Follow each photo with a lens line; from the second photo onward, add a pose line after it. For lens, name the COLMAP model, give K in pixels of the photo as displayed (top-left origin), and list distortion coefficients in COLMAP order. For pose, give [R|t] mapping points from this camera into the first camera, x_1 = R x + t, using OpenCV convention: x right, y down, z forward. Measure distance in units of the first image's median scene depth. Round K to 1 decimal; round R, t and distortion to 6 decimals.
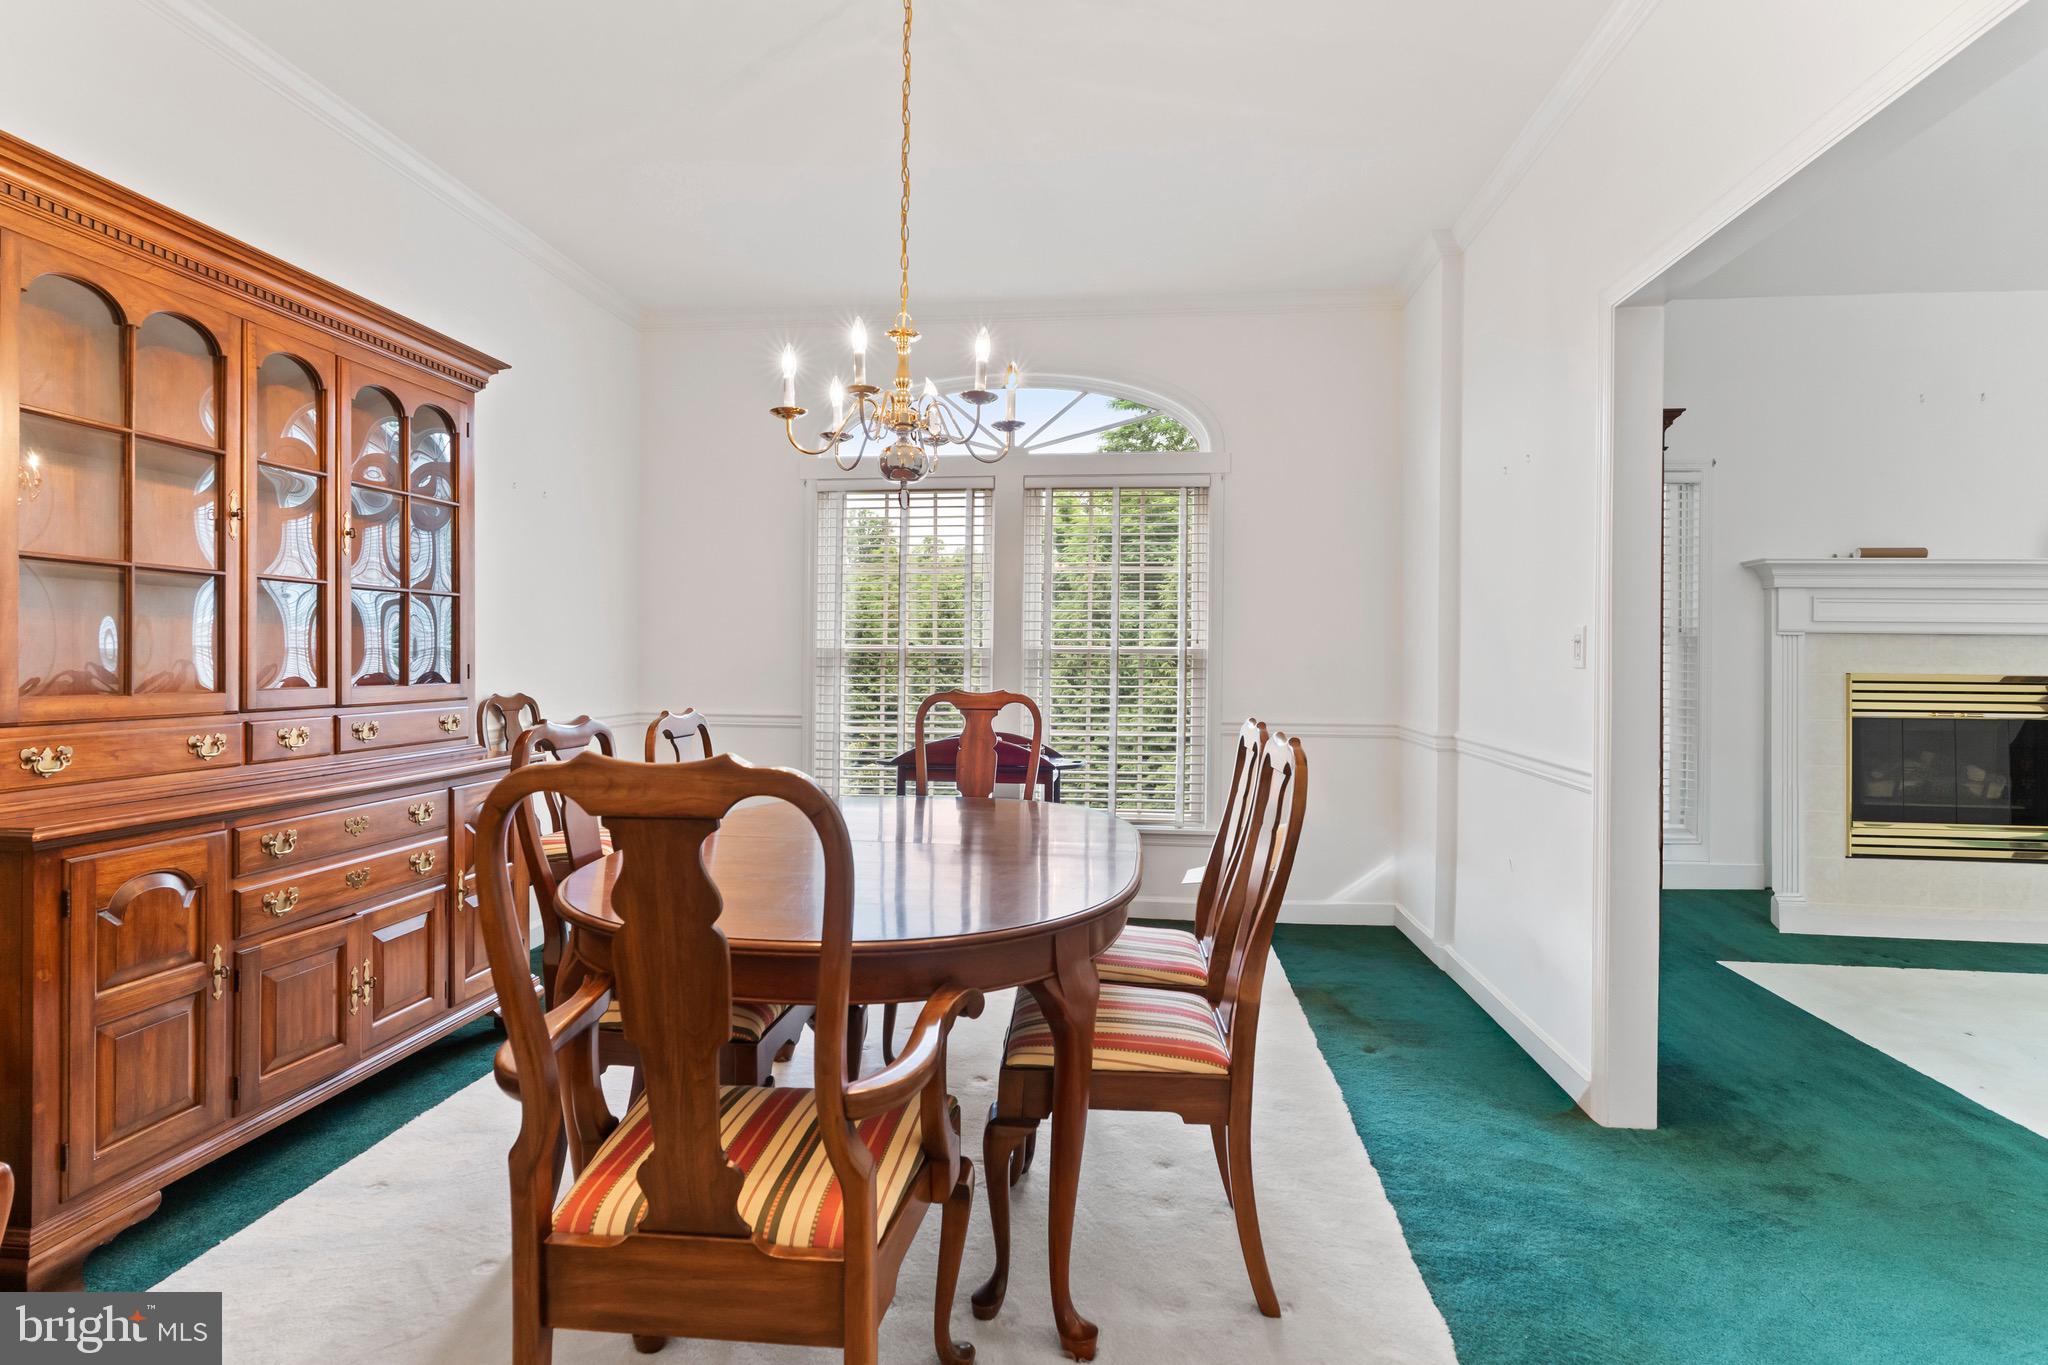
lens RADIAL K [[1060.2, 0, 1017.3], [0, 1060.2, 673.4], [0, 0, 1]] dist [-0.000863, 0.000588]
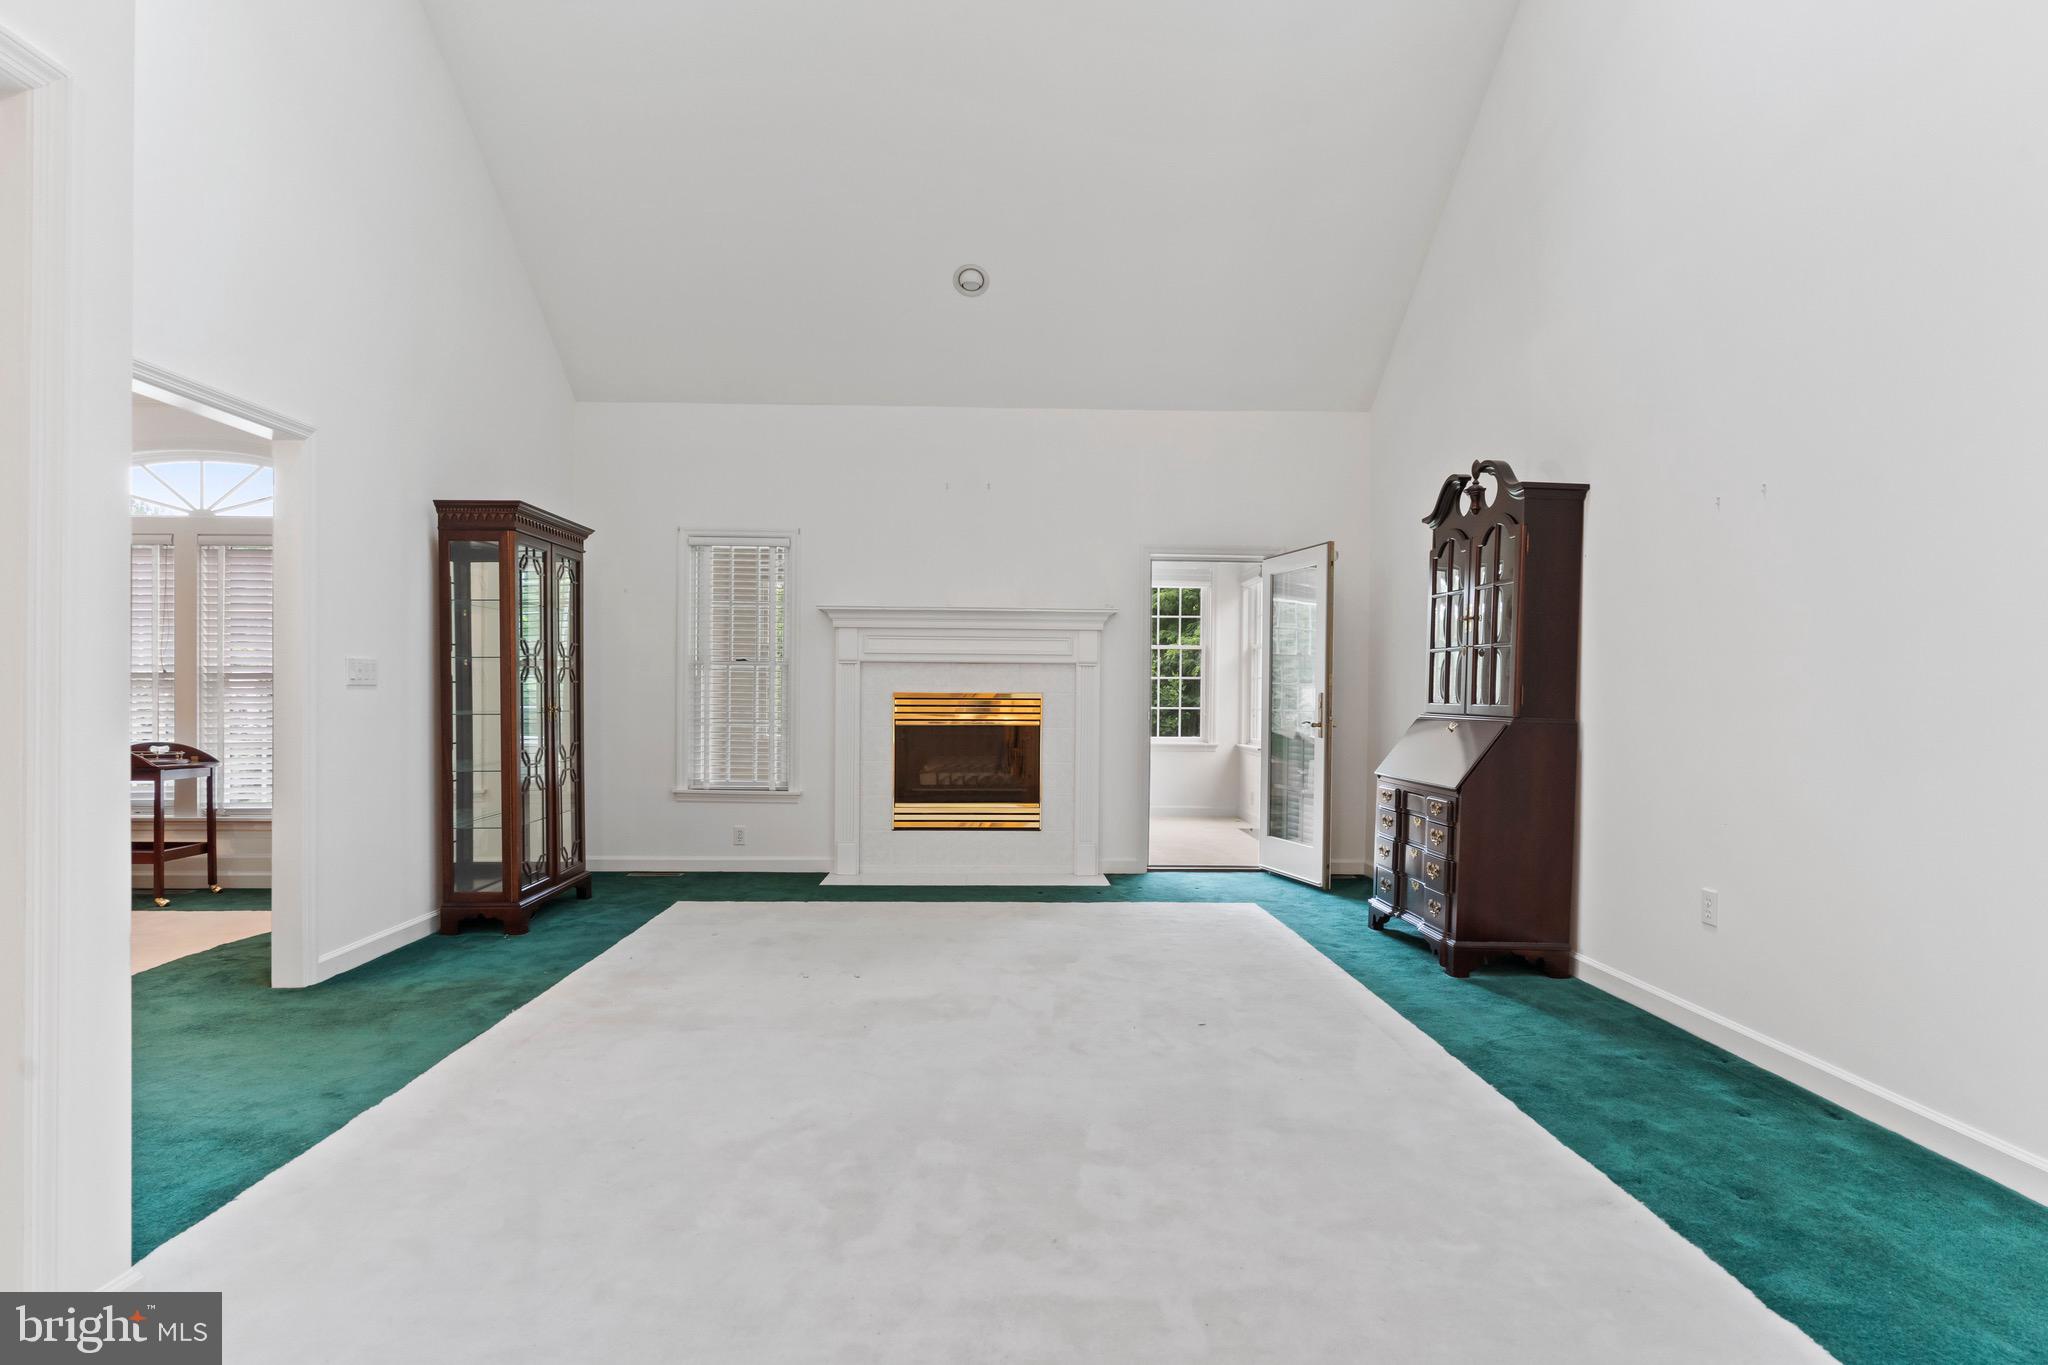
lens RADIAL K [[1060.2, 0, 1017.3], [0, 1060.2, 673.4], [0, 0, 1]] dist [-0.000863, 0.000588]
pose [[0.990448, 0.001025, 0.137887, 0.755703], [0.002898, 0.999597, -0.028247, 0.014897], [-0.137860, 0.028377, 0.990045, -0.349654]]
